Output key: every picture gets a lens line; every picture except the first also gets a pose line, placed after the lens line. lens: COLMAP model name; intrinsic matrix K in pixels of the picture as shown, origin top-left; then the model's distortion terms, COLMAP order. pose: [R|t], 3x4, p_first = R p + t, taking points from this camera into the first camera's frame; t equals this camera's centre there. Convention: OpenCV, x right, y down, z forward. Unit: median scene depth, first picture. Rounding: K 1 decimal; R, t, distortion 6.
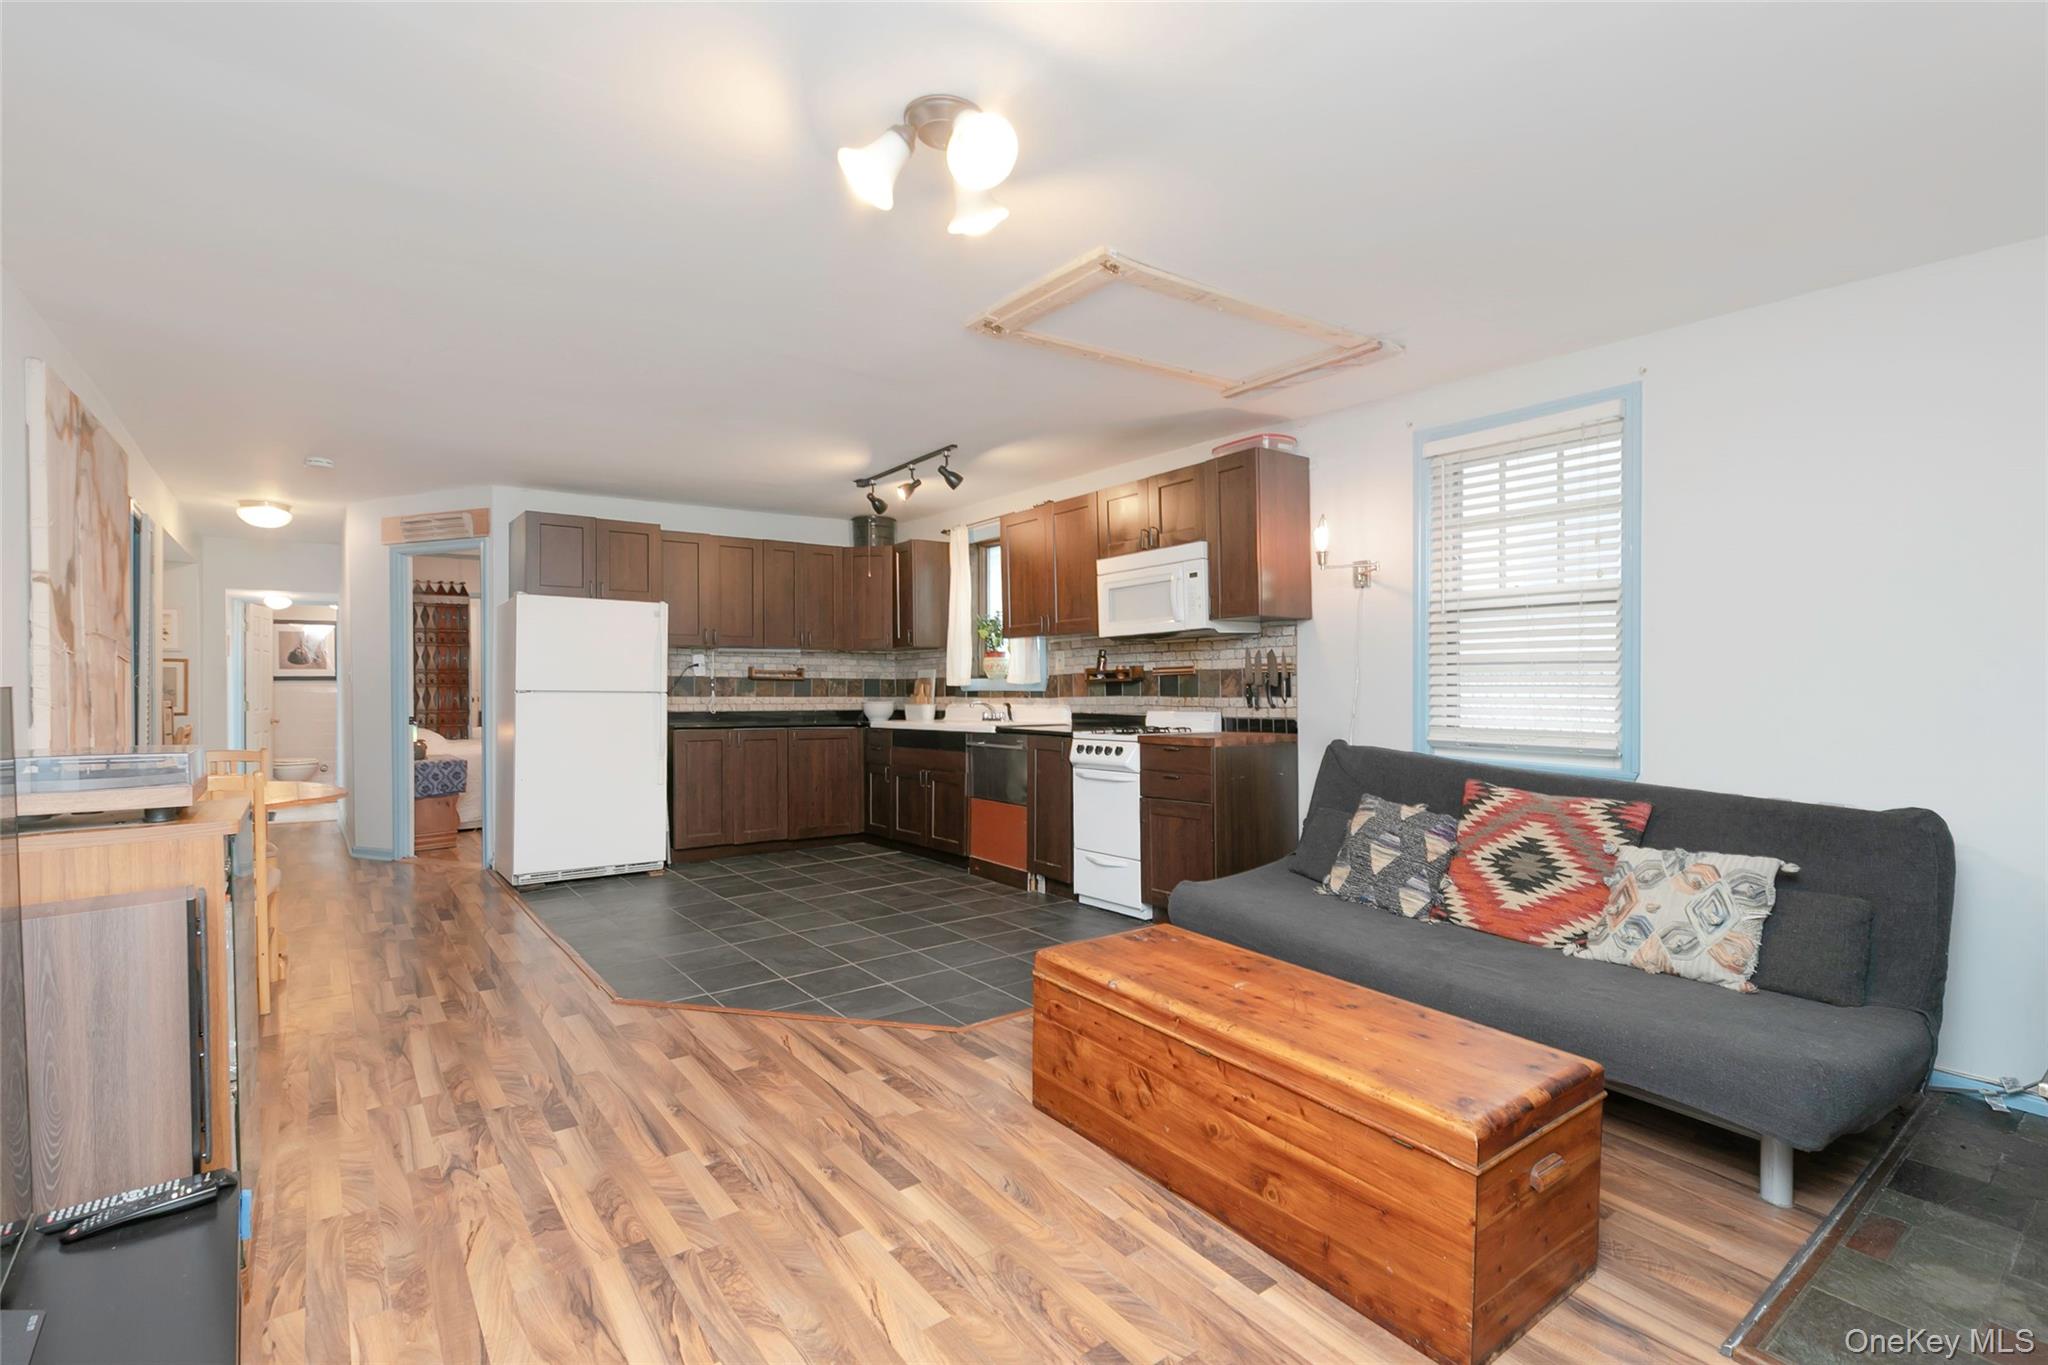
lens RADIAL K [[924.8, 0, 1011.5], [0, 924.8, 682.6], [0, 0, 1]] dist [-0.000426, 0.000040]
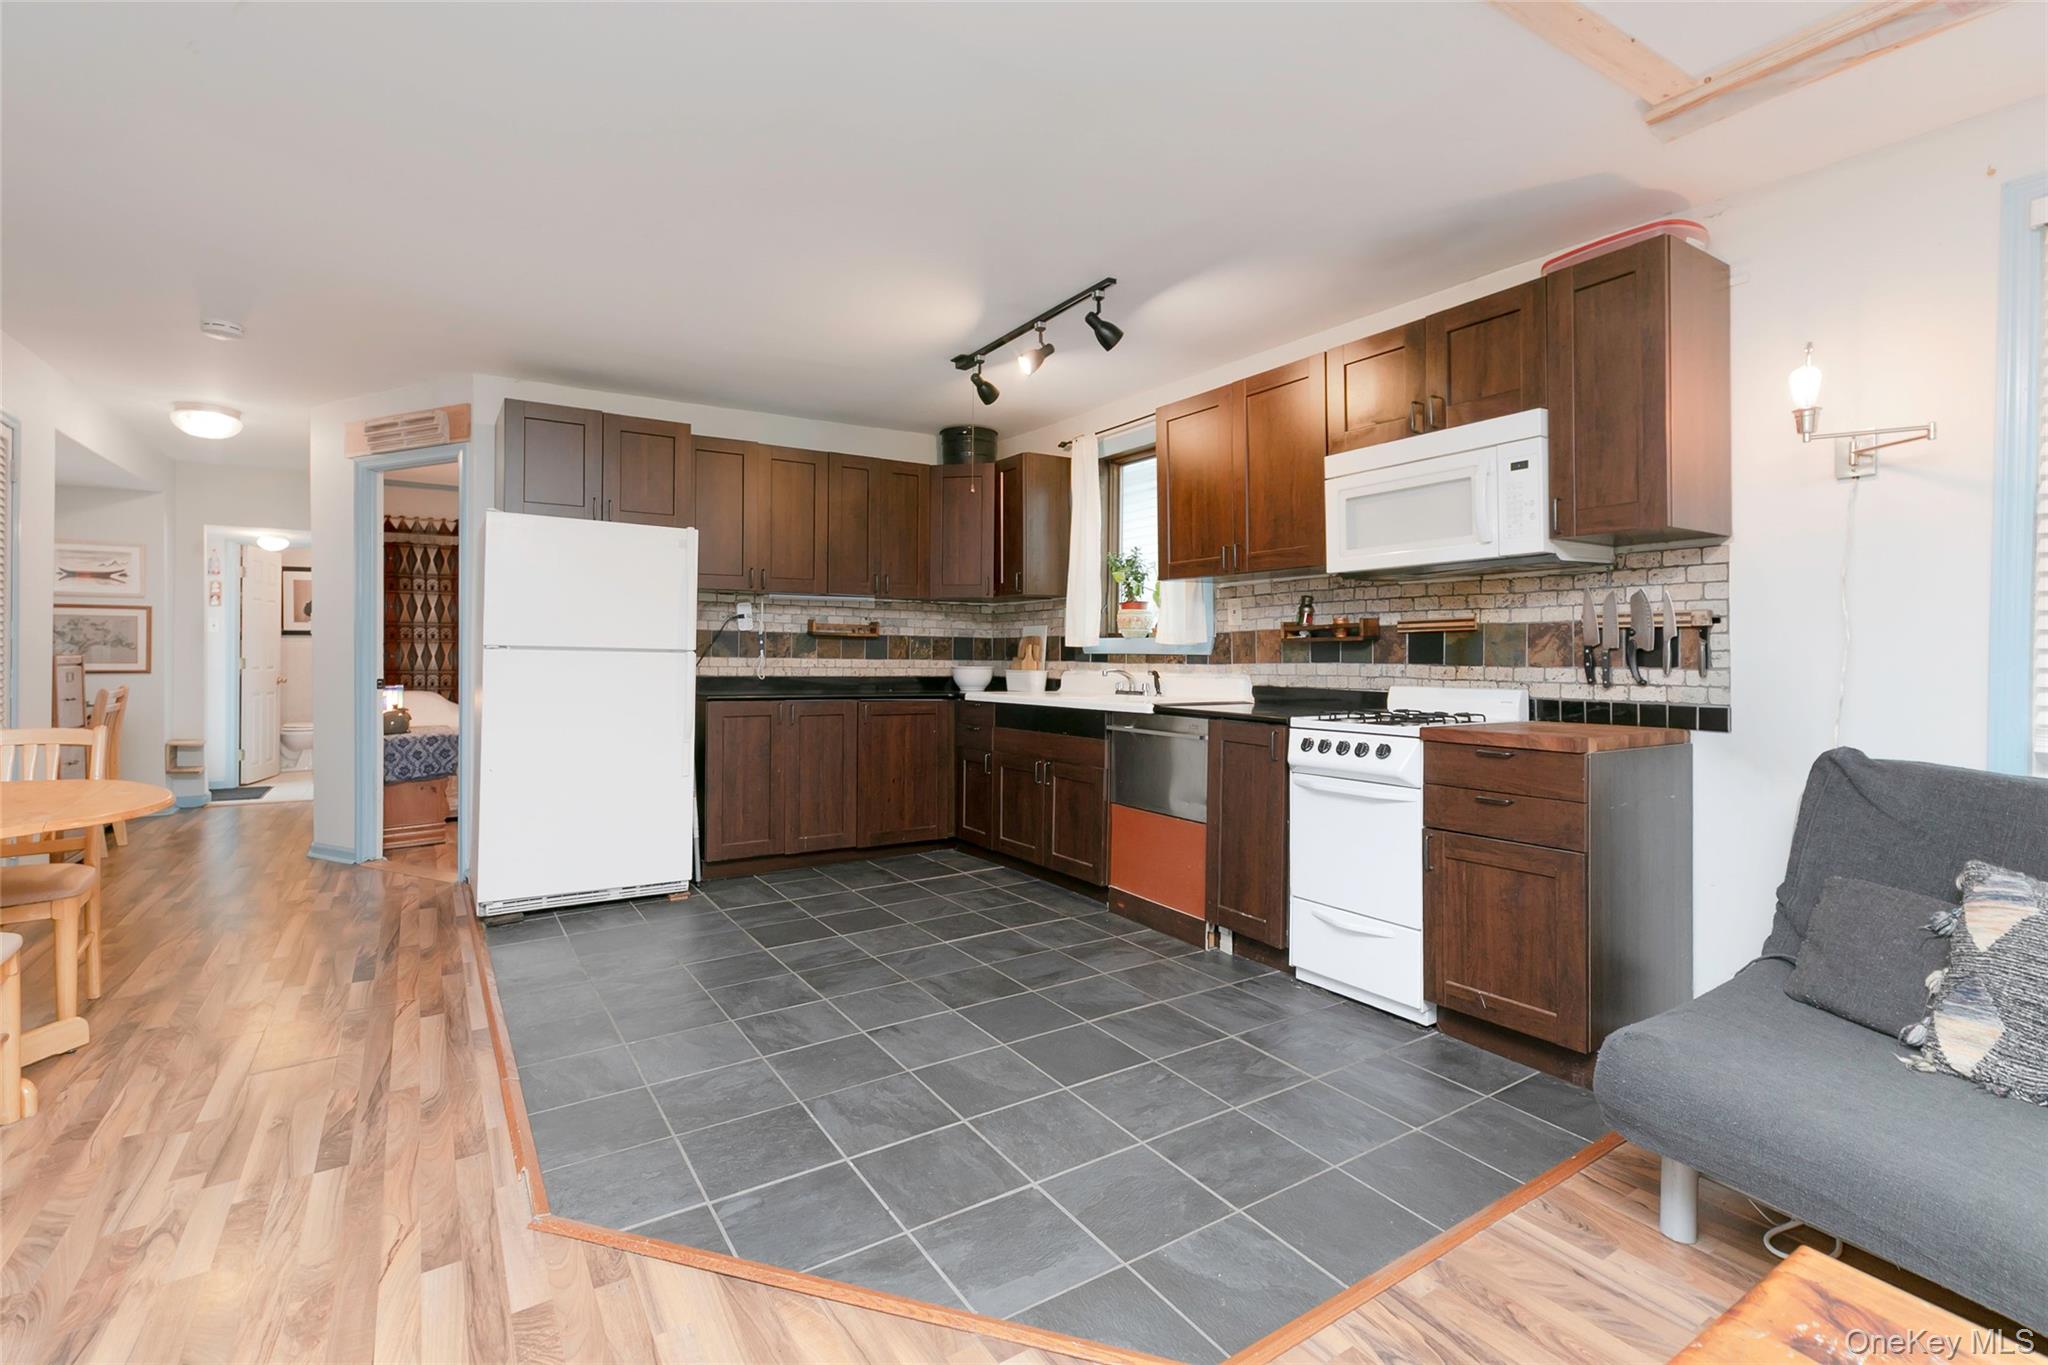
lens RADIAL K [[916.9, 0, 1021.1], [0, 916.9, 648.0], [0, 0, 1]] dist [0.001858, 0.000153]
pose [[0.998126, 0.010212, -0.060326, -0.073137], [-0.010175, 0.999948, 0.000918, 0.005037], [0.060332, -0.000302, 0.998178, 0.297963]]
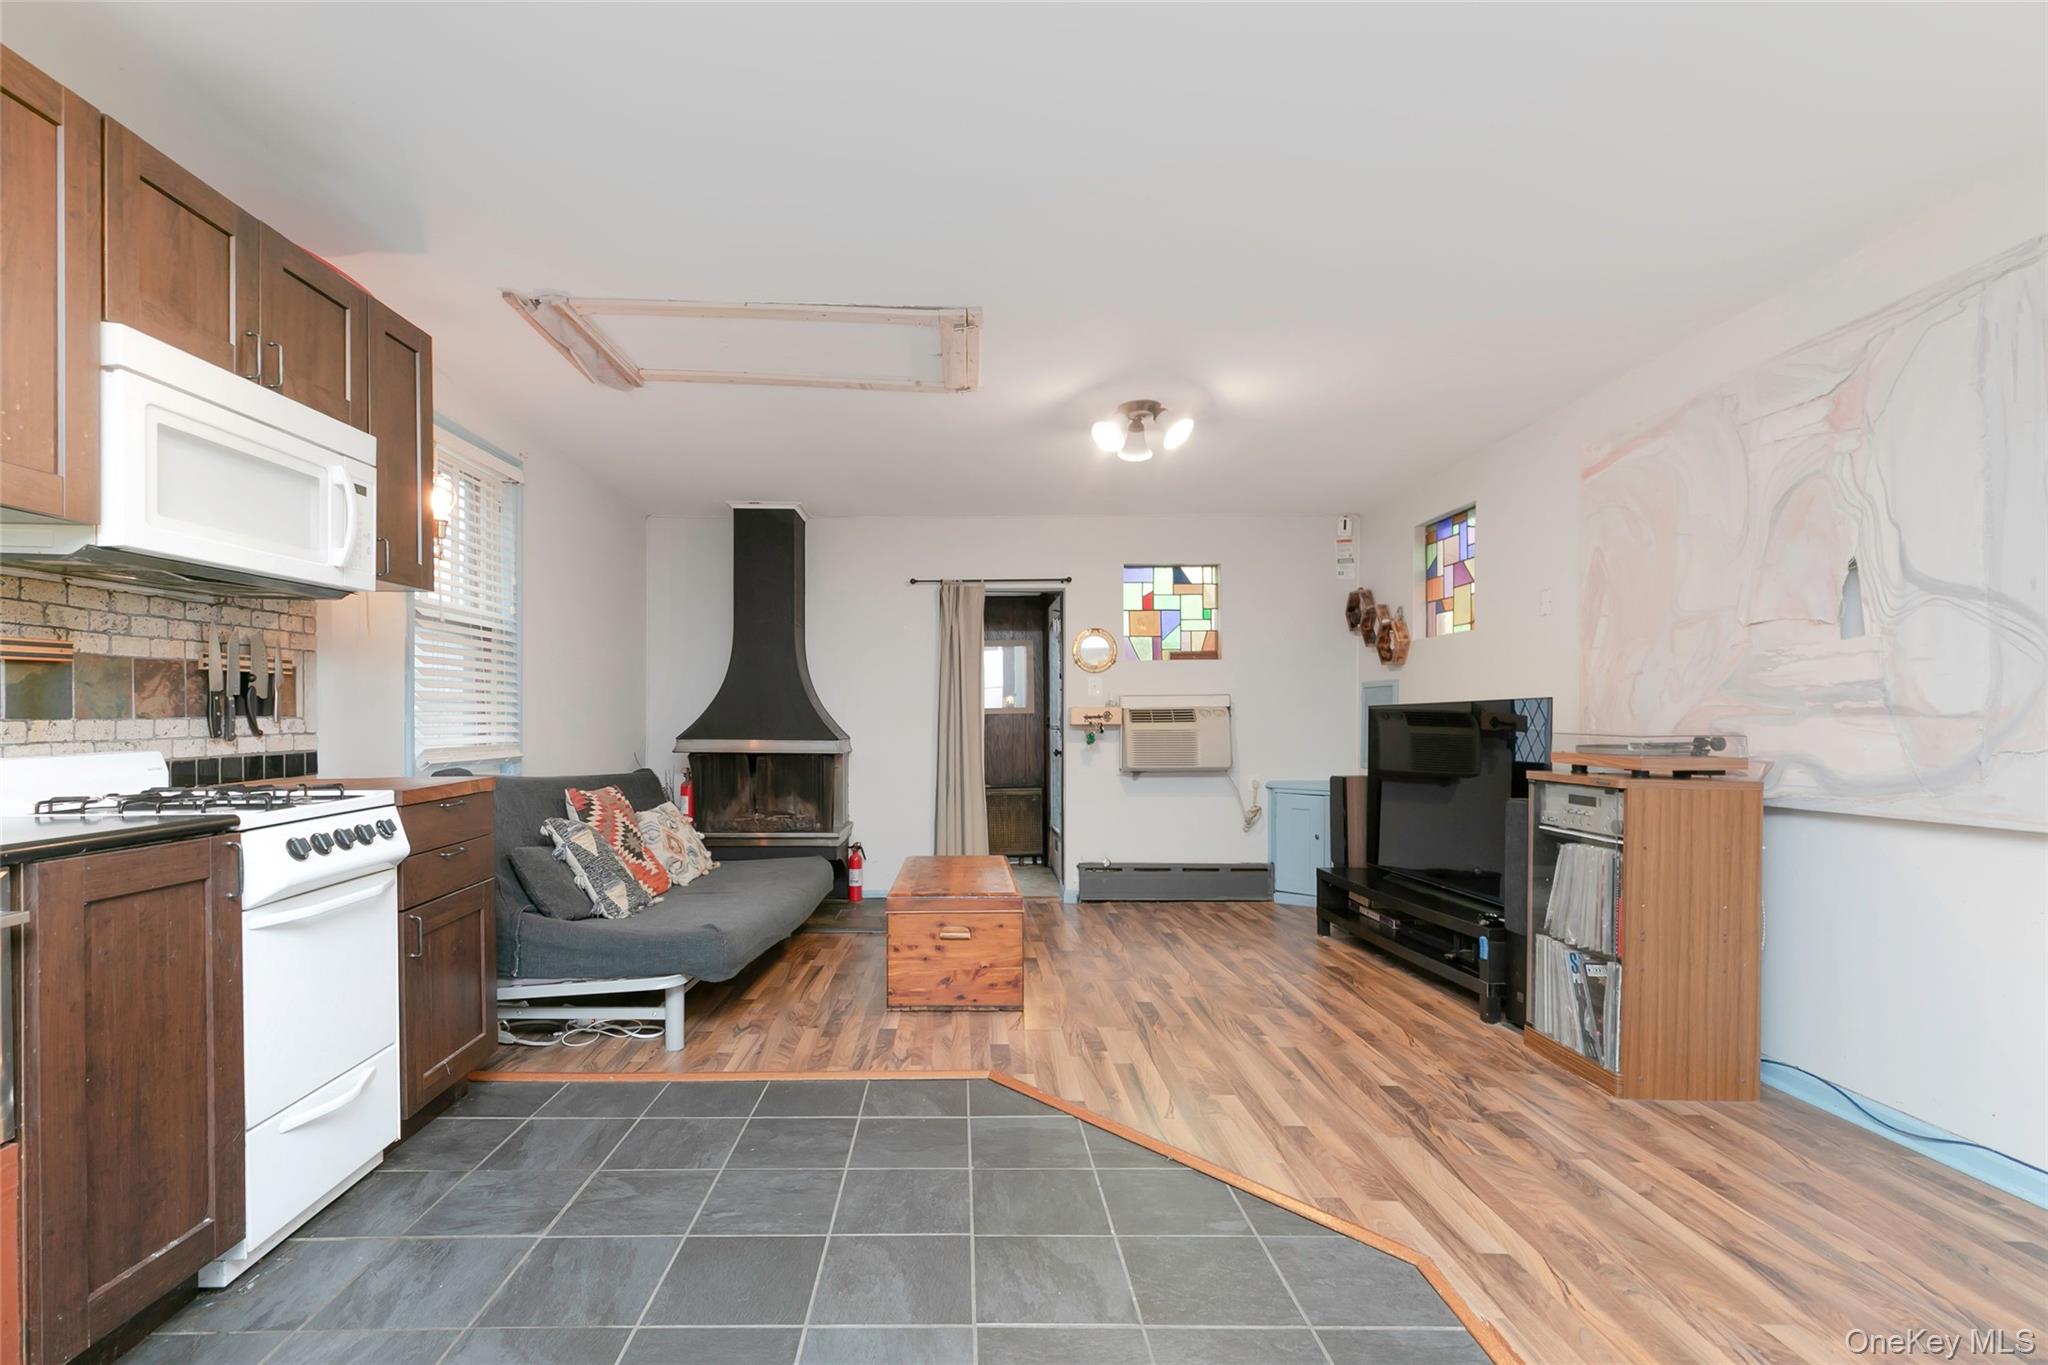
lens RADIAL K [[956.5, 0, 960.1], [0, 956.5, 720.4], [0, 0, 1]] dist [-0.000527, -0.000019]
pose [[-0.805289, 0.000900, 0.592881, -0.328072], [0.002379, 0.999996, 0.001712, 0.014442], [-0.592877, 0.002789, -0.805288, 0.979718]]
